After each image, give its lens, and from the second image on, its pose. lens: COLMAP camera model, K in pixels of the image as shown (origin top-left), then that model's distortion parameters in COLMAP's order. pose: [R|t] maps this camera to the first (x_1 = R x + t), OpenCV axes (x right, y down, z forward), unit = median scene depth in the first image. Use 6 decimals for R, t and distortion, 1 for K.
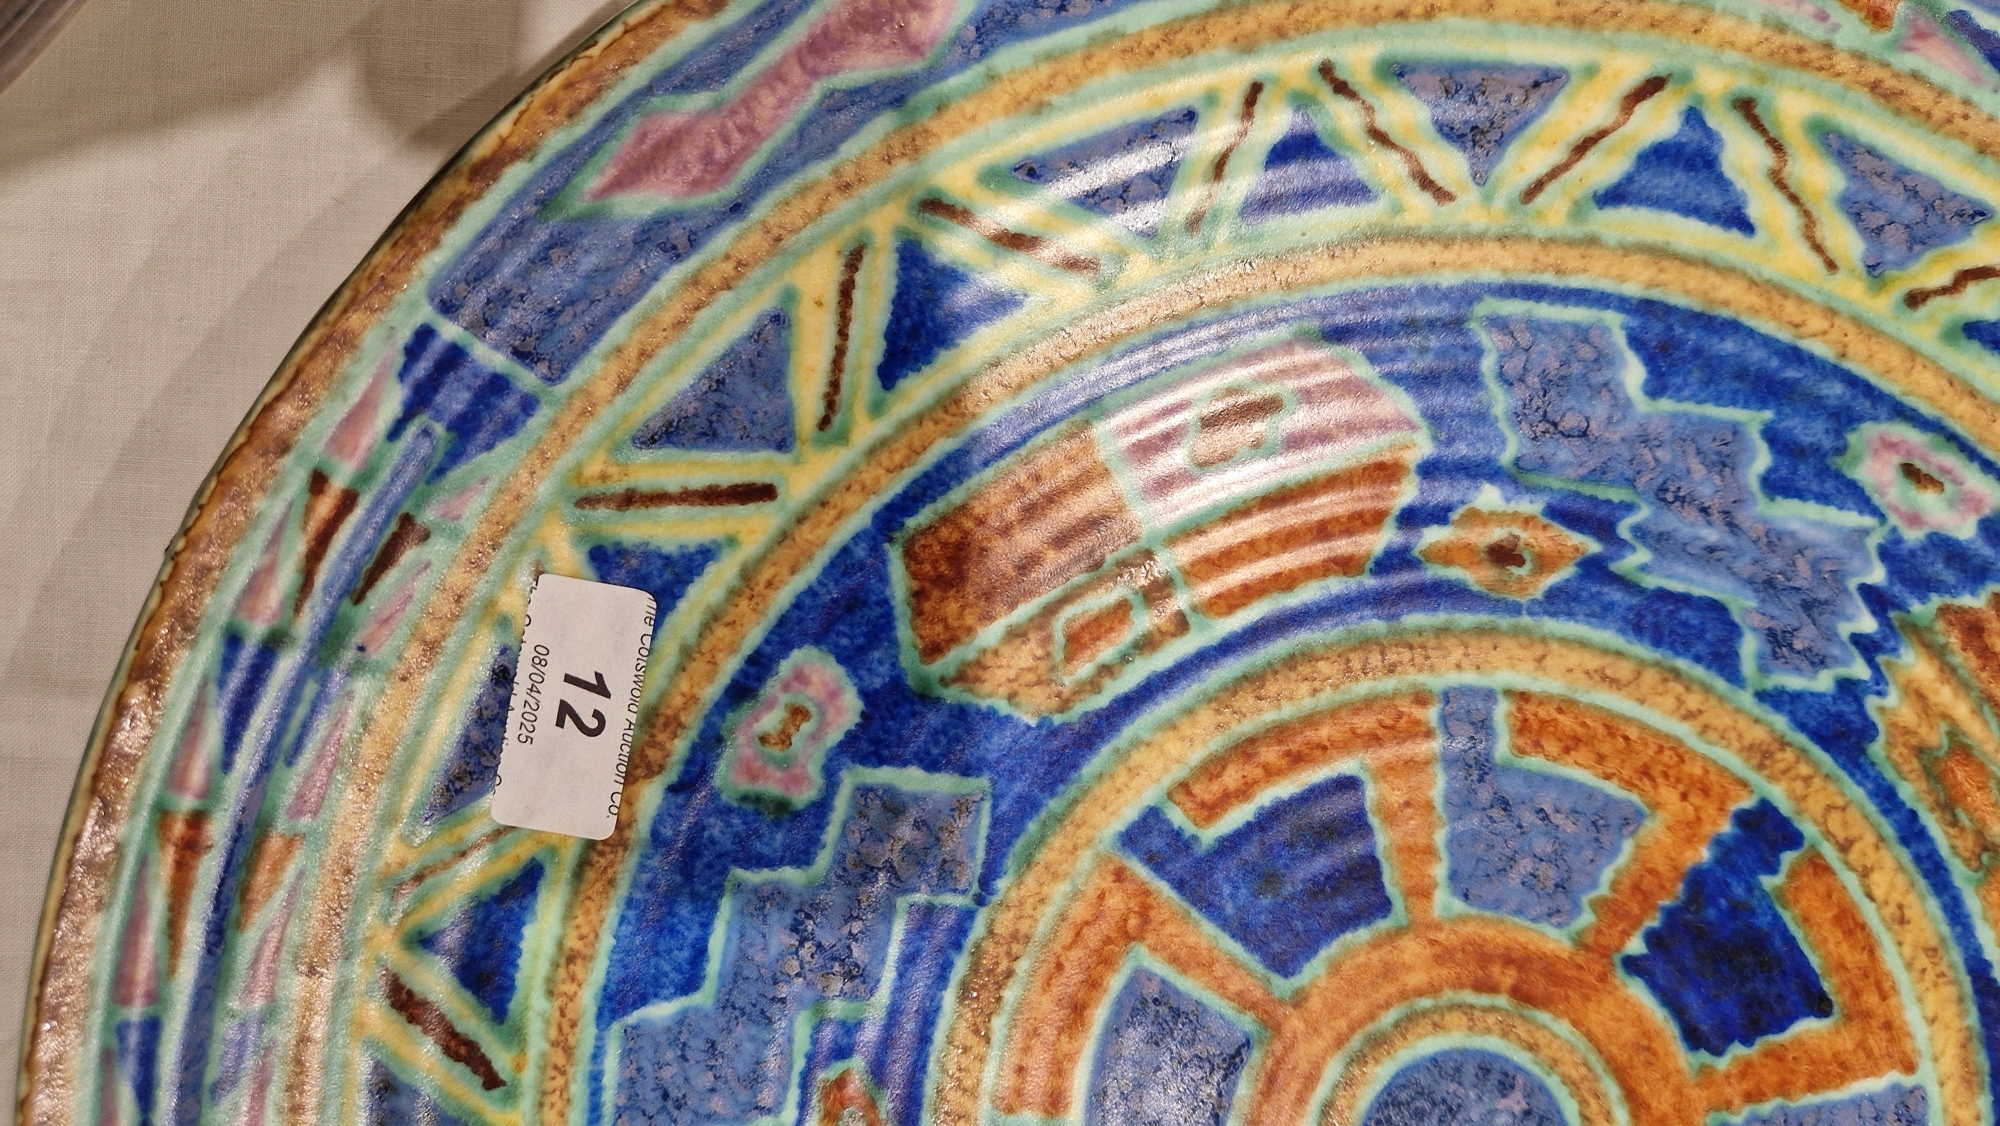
lens RADIAL K [[1430.1, 0, 1005.8], [0, 1430.1, 548.0], [0, 0, 1]] dist [0.023484, -0.056000]
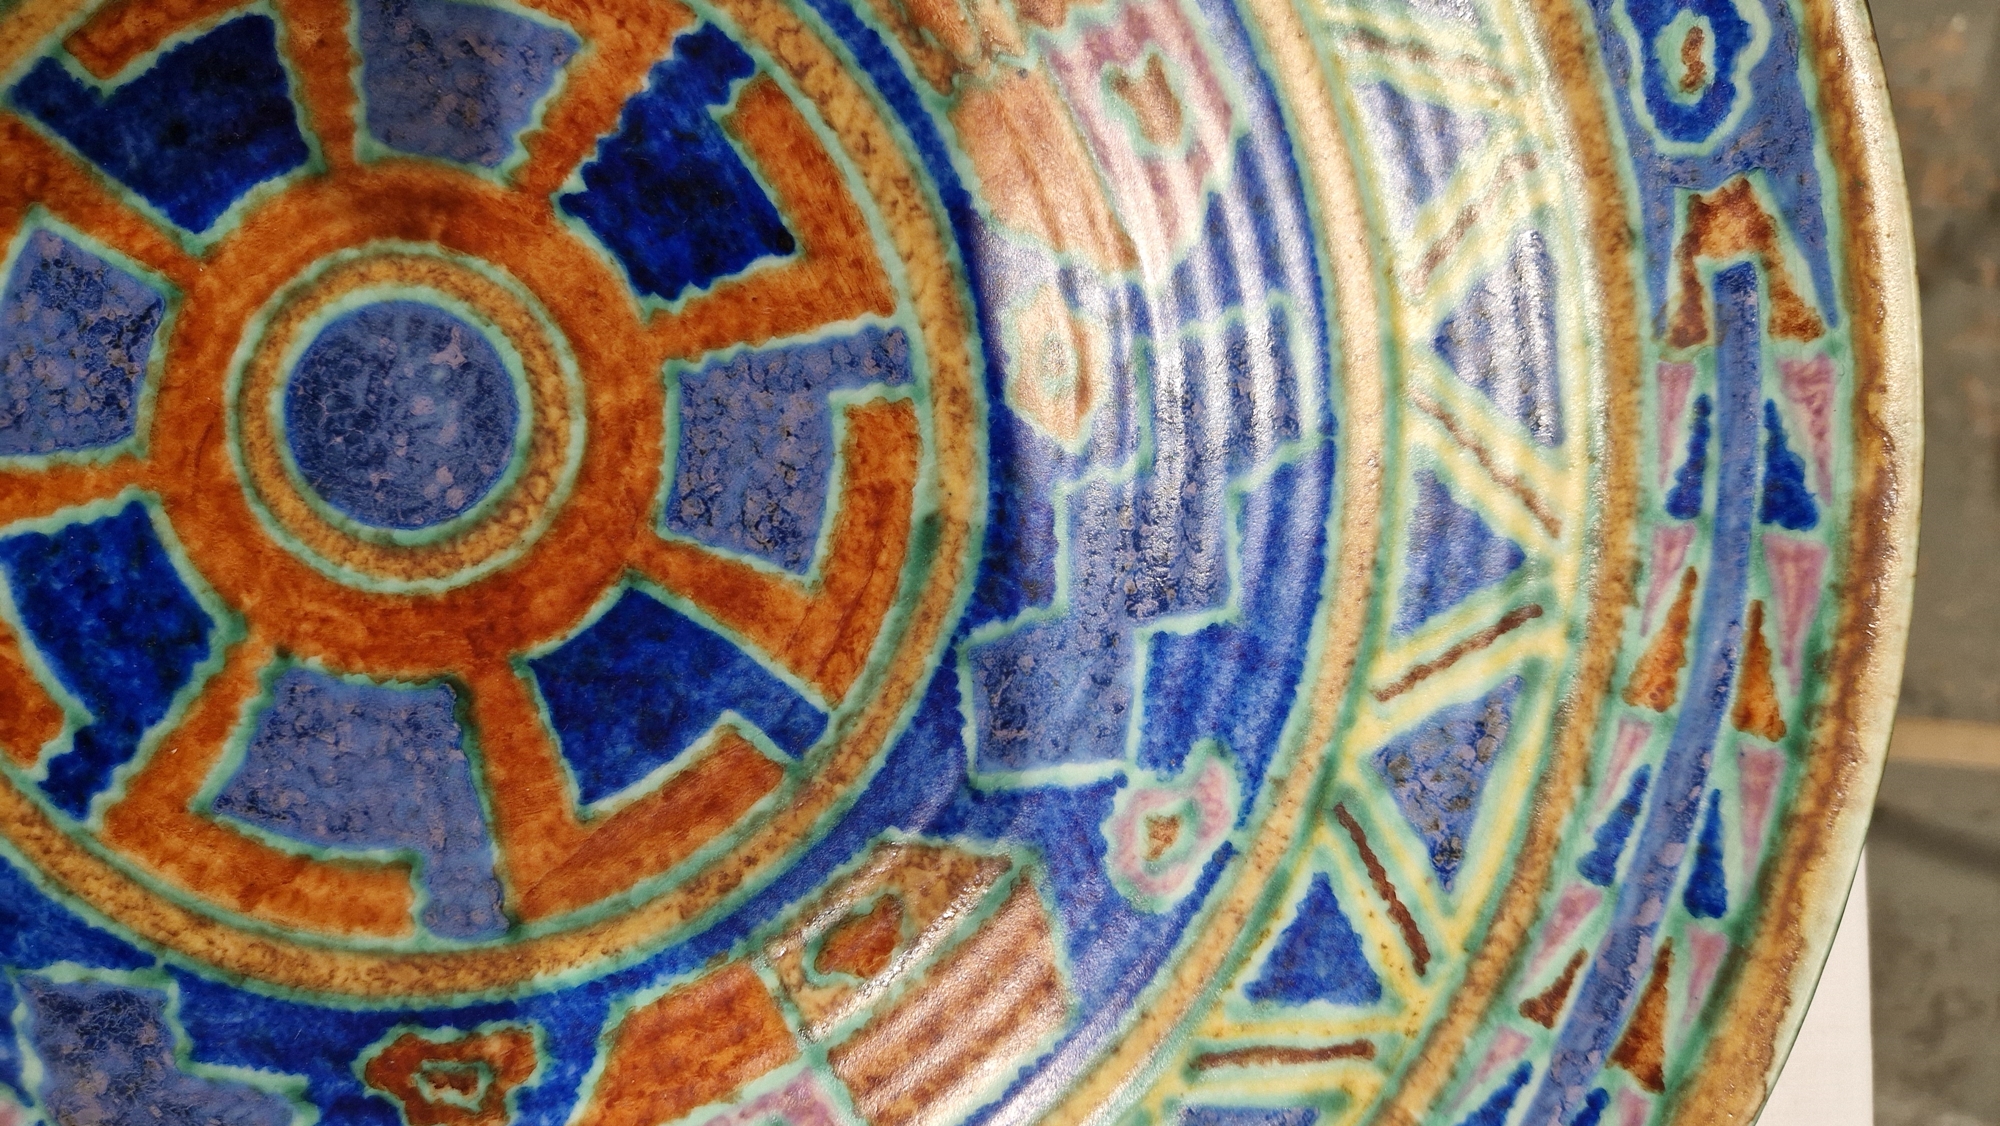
lens RADIAL K [[1430.1, 0, 1001.5], [0, 1430.1, 575.3], [0, 0, 1]] dist [0.023484, -0.056000]
pose [[0.998736, -0.049190, 0.010312, 0.701011], [0.049068, 0.998726, 0.011757, 0.539485], [-0.010877, -0.011236, 0.999878, 0.058930]]
